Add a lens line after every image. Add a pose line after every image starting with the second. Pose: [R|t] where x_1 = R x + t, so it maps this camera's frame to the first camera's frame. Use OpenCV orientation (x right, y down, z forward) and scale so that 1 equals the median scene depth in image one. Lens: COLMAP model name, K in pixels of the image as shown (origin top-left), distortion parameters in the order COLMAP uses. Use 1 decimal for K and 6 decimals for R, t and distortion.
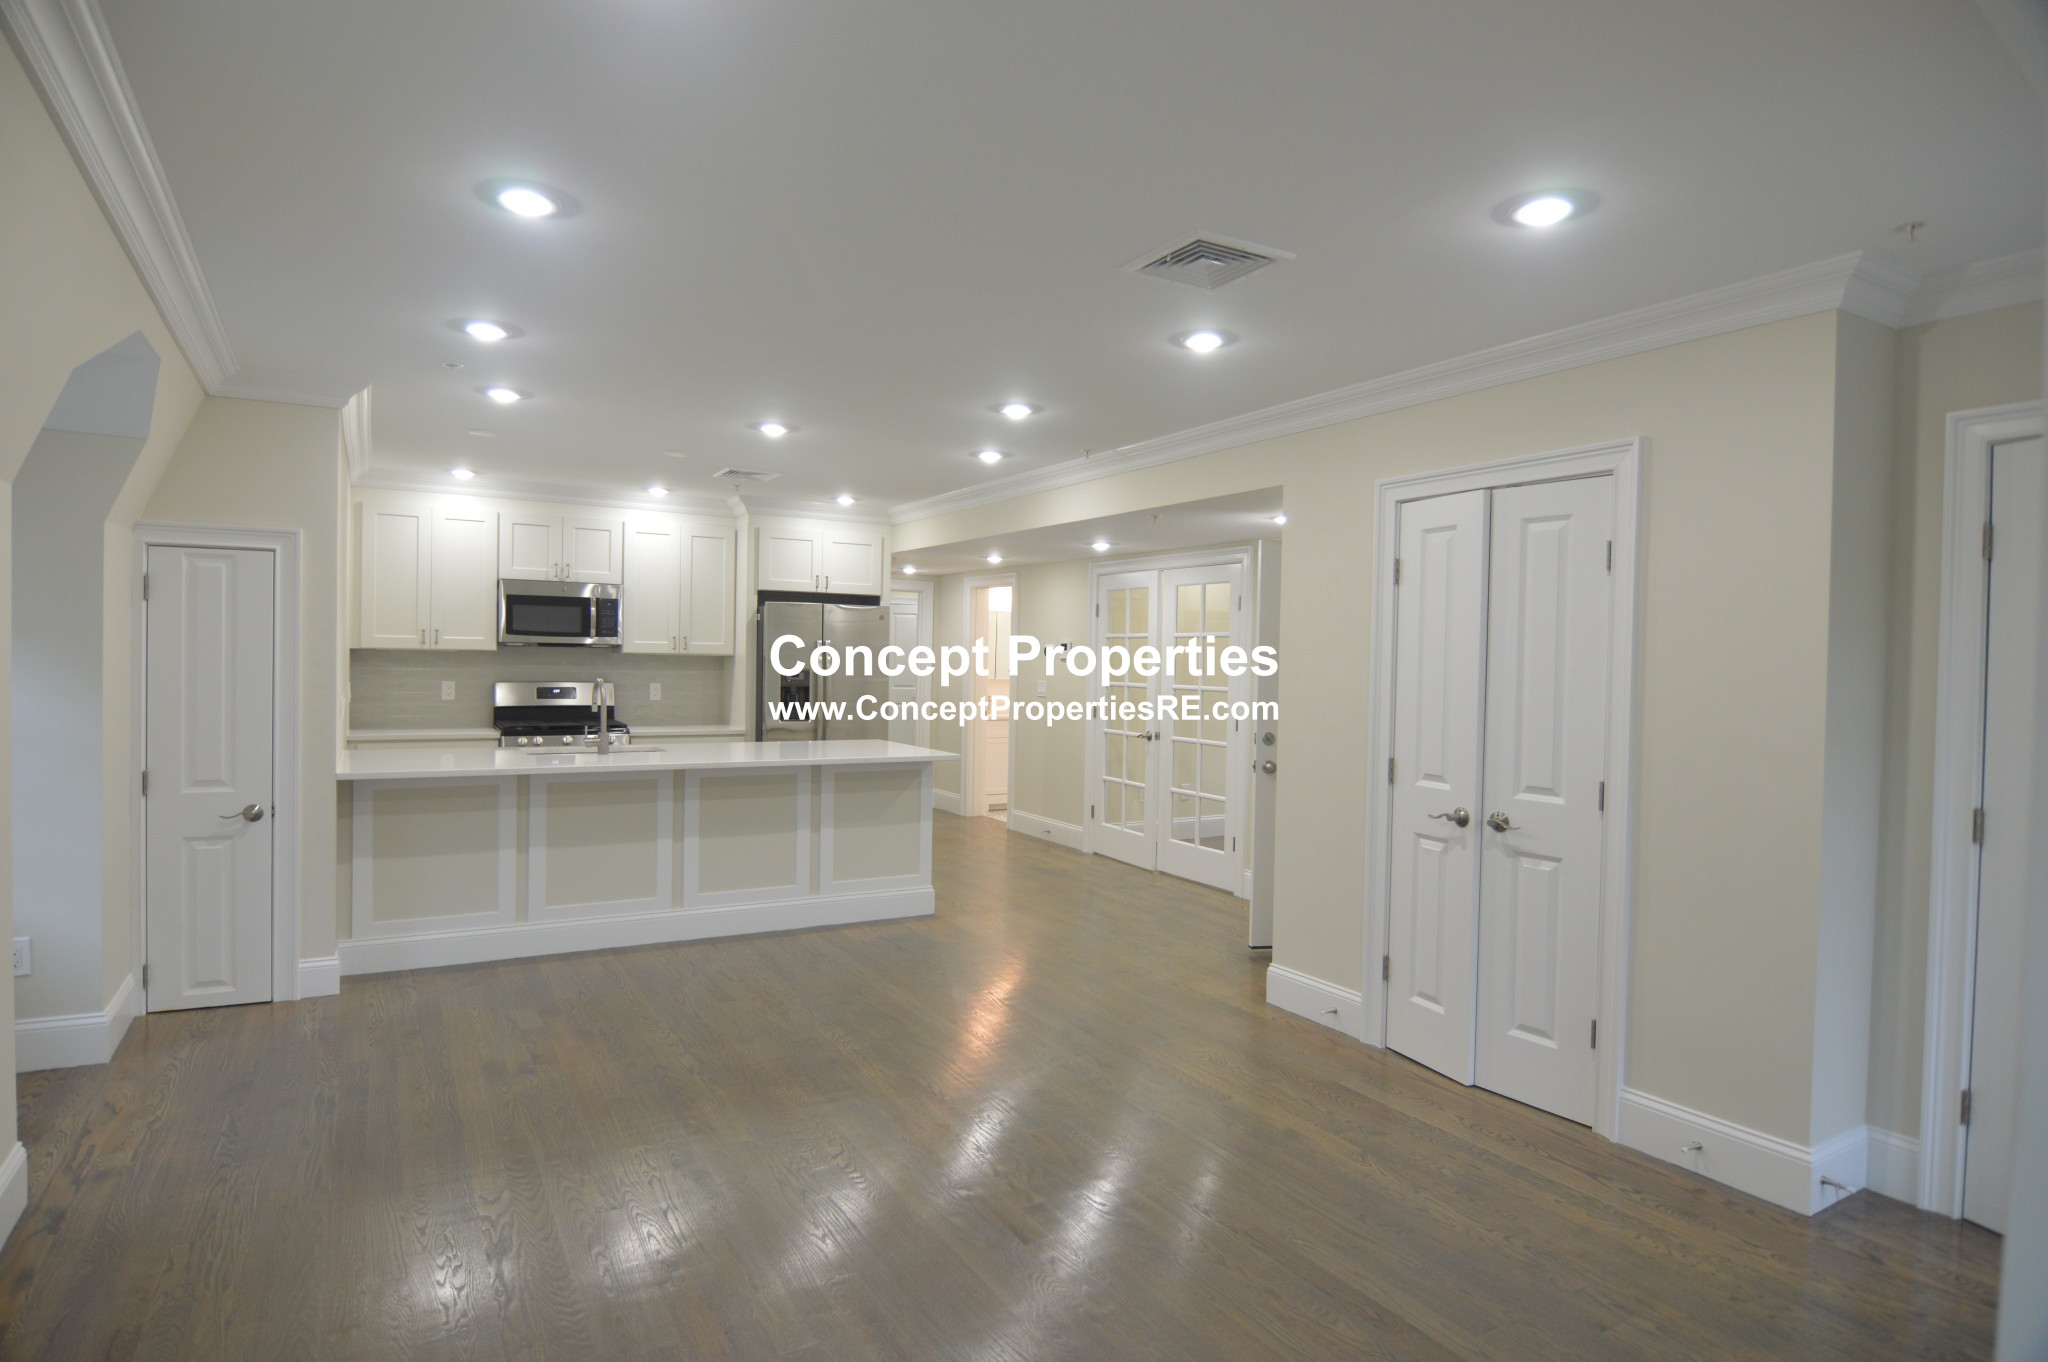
lens RADIAL K [[1110.2, 0, 1022.6], [0, 1110.2, 681.9], [0, 0, 1]] dist [-0.007633, -0.002368]
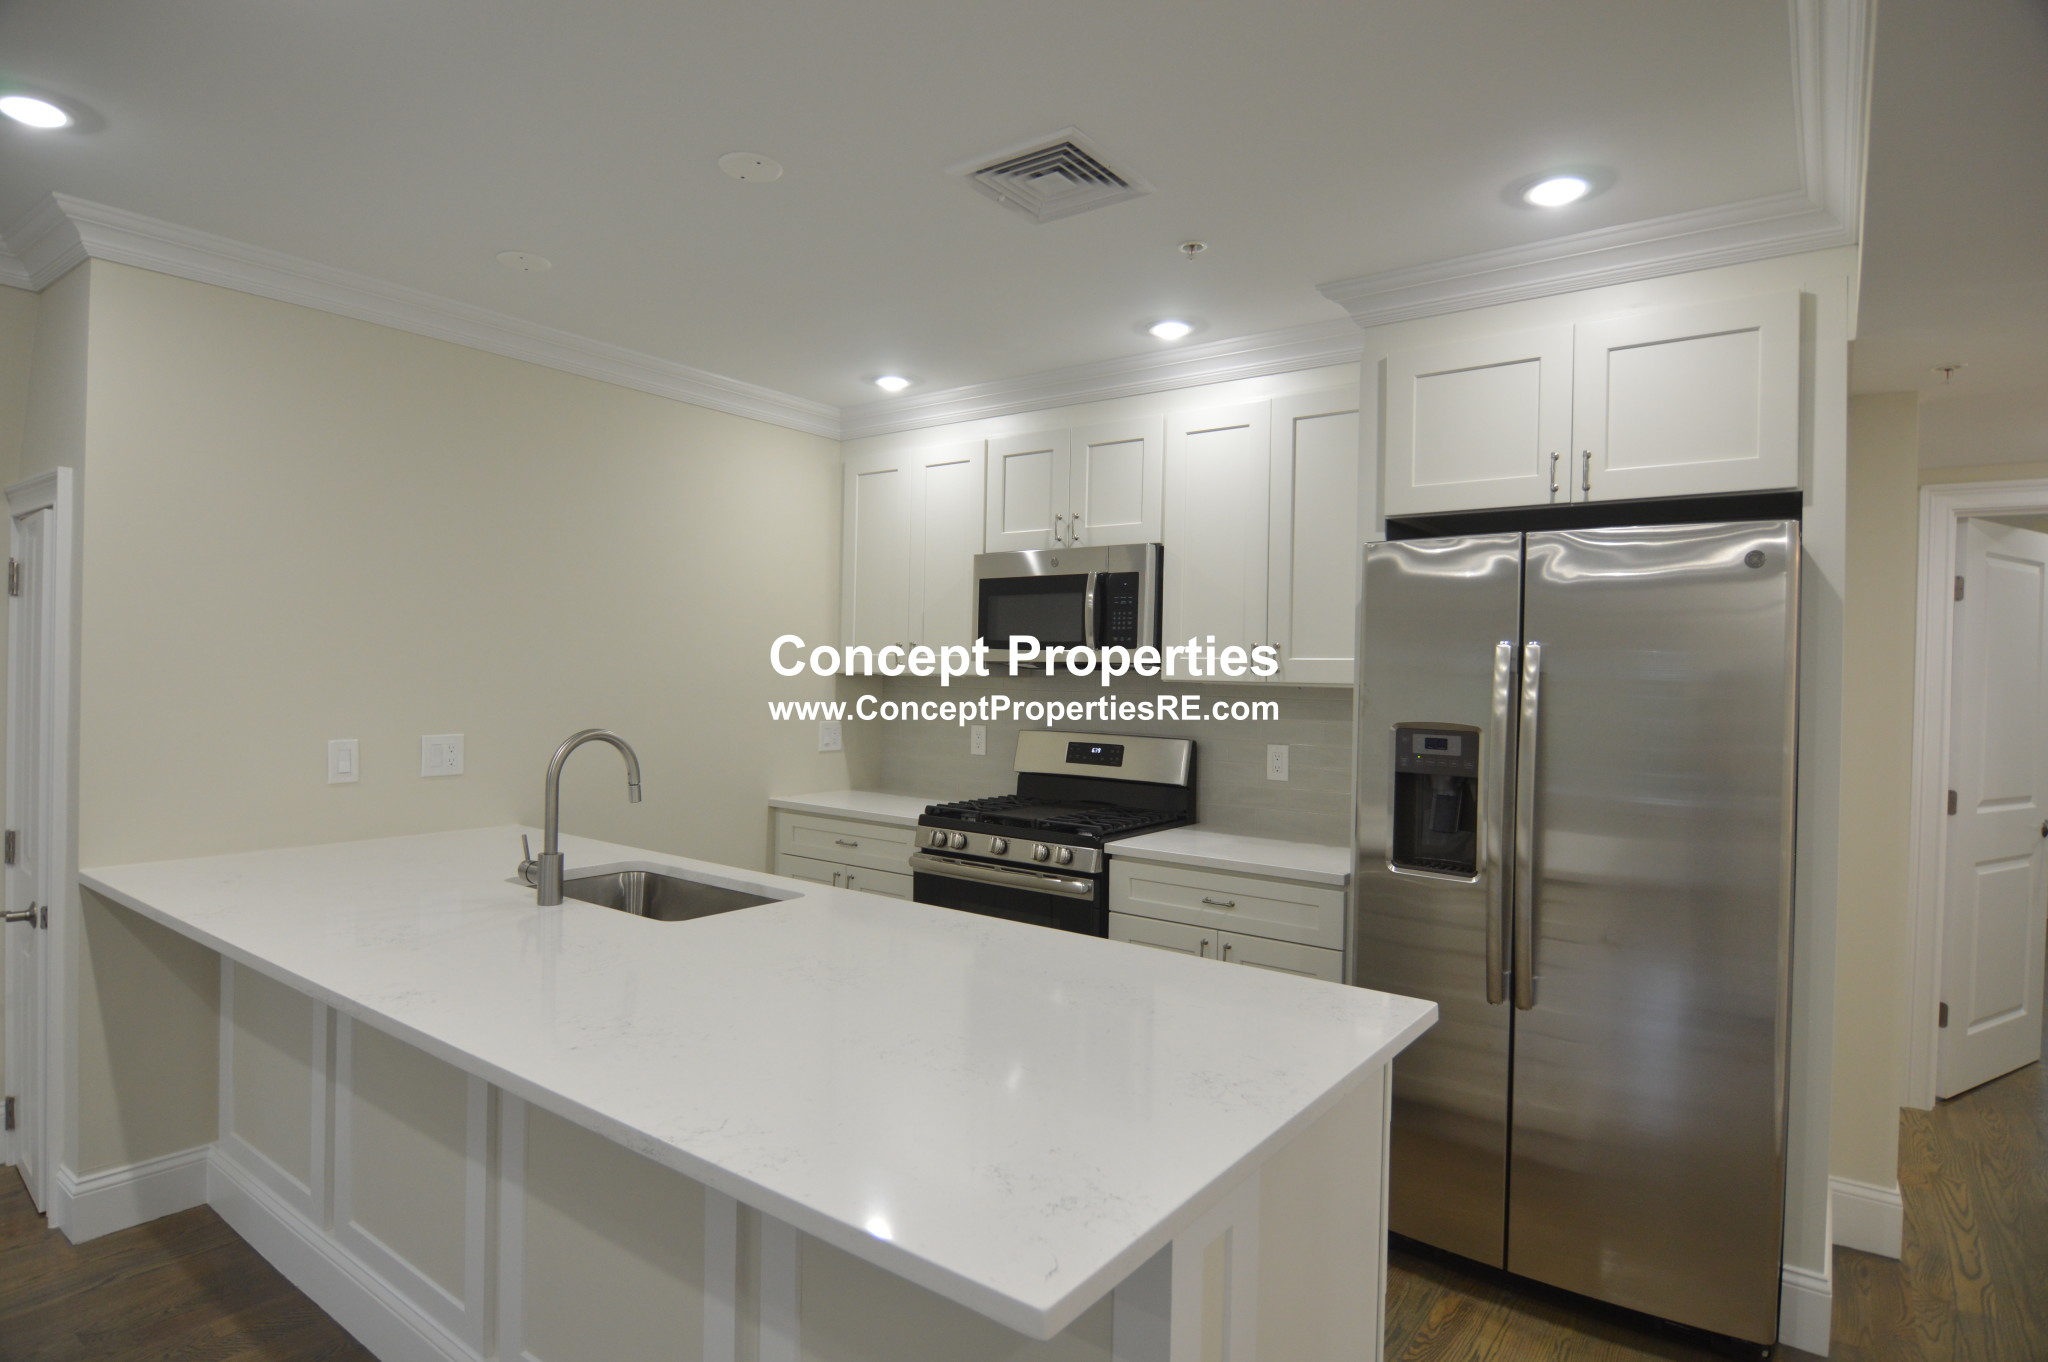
lens RADIAL K [[1110.2, 0, 1015.4], [0, 1110.2, 675.8], [0, 0, 1]] dist [-0.007633, -0.002368]
pose [[0.360083, -0.003229, -0.932915, 0.077560], [-0.023894, 0.999634, -0.012683, -0.020618], [0.932614, 0.026858, 0.359874, 0.755869]]
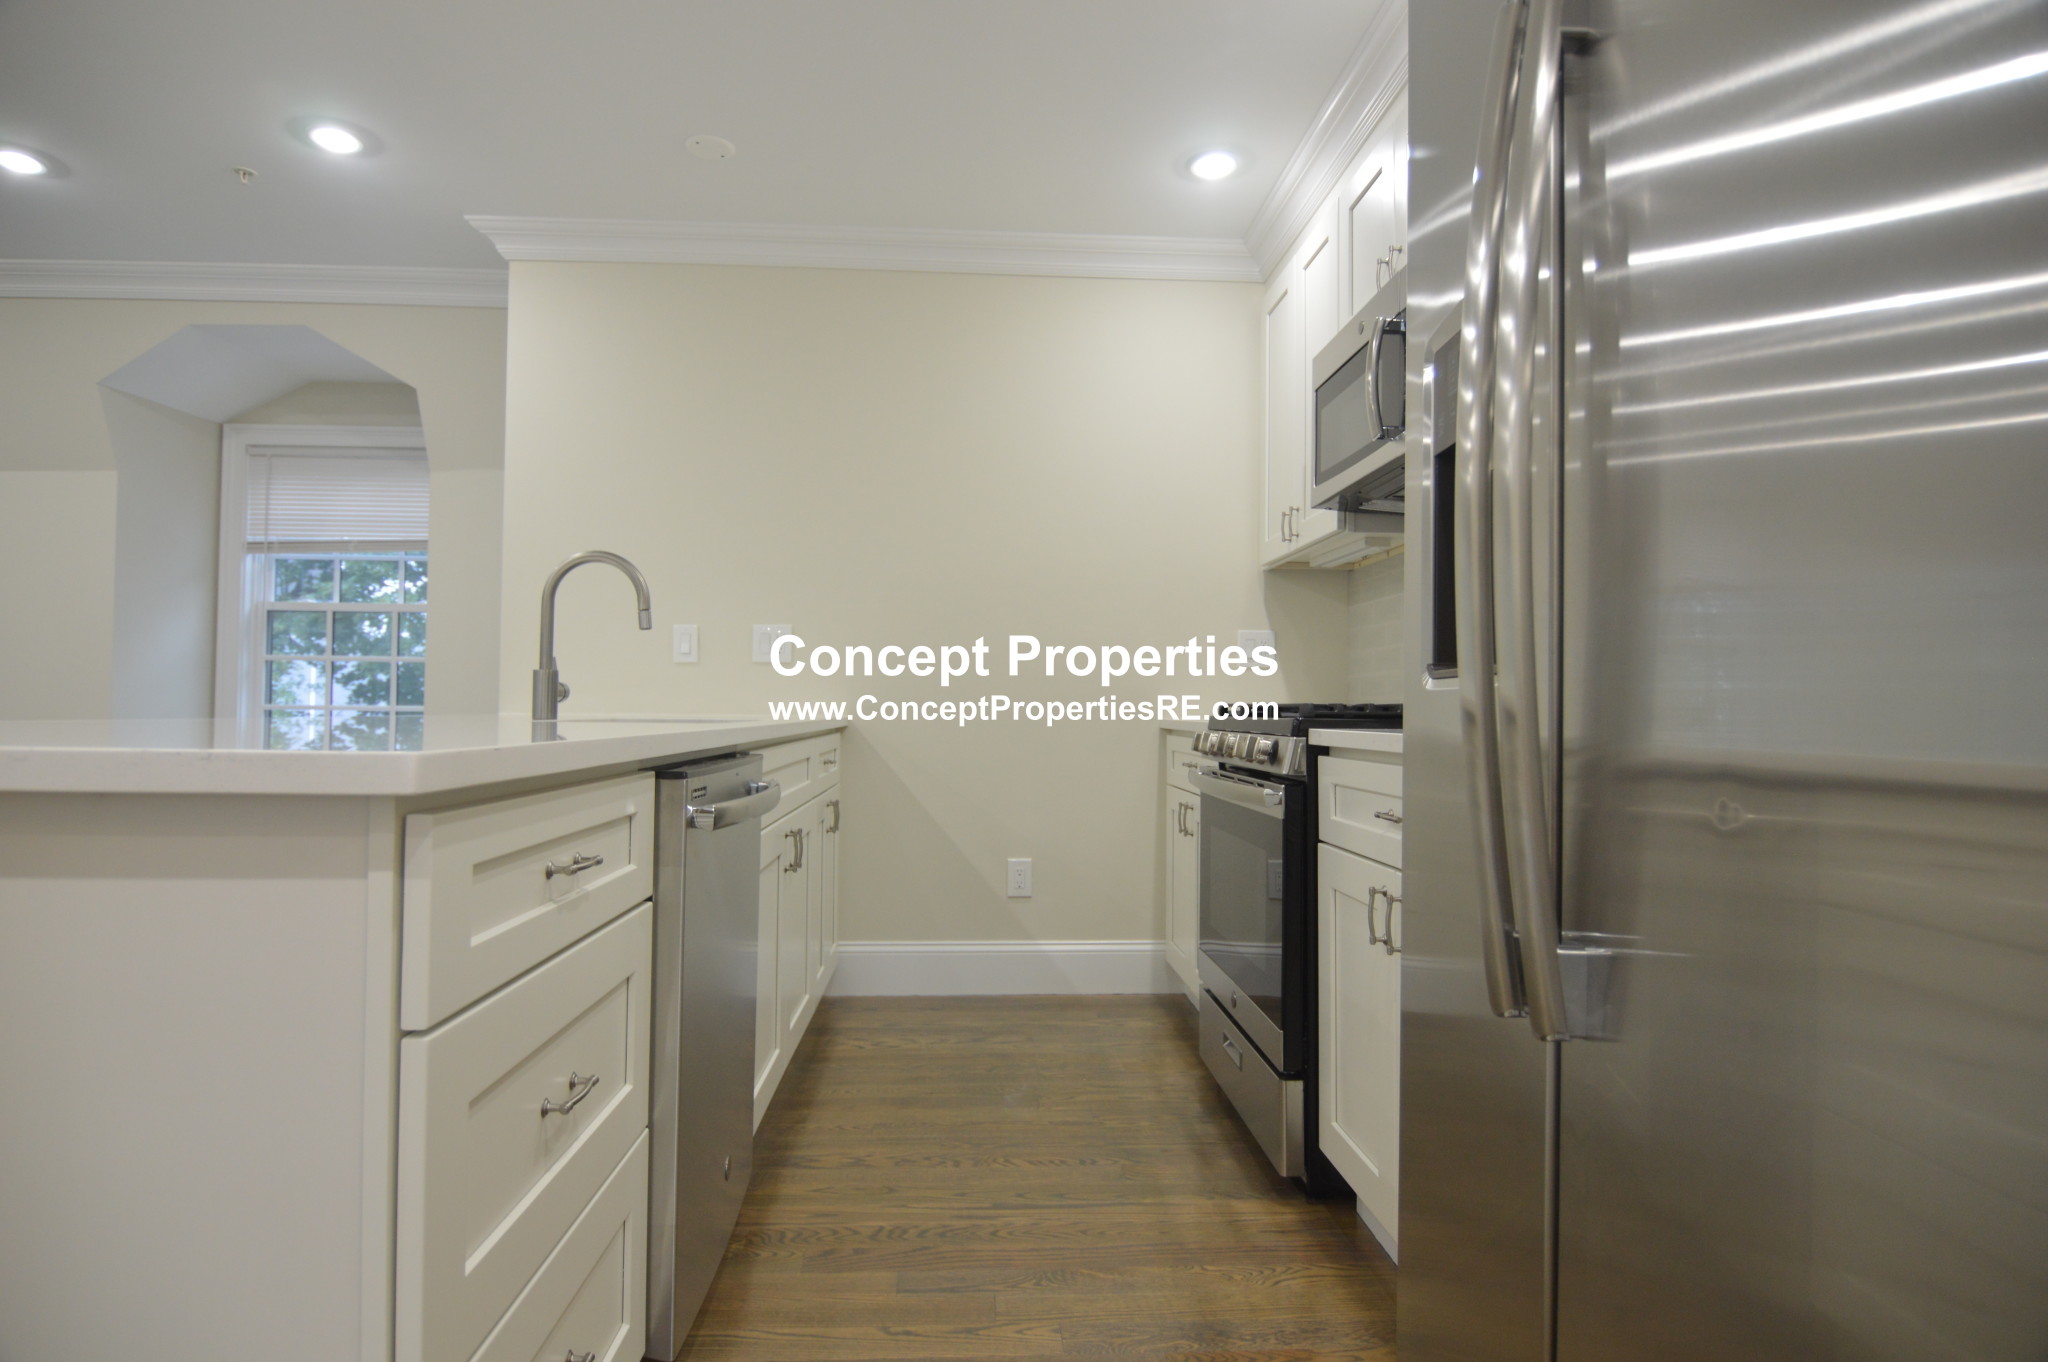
lens RADIAL K [[1110.2, 0, 1006.5], [0, 1110.2, 672.3], [0, 0, 1]] dist [-0.007633, -0.002368]
pose [[-0.495726, -0.050212, -0.867026, -0.062382], [-0.026713, 0.998736, -0.042566, 0.044865], [0.868068, 0.002060, -0.496441, 1.044523]]
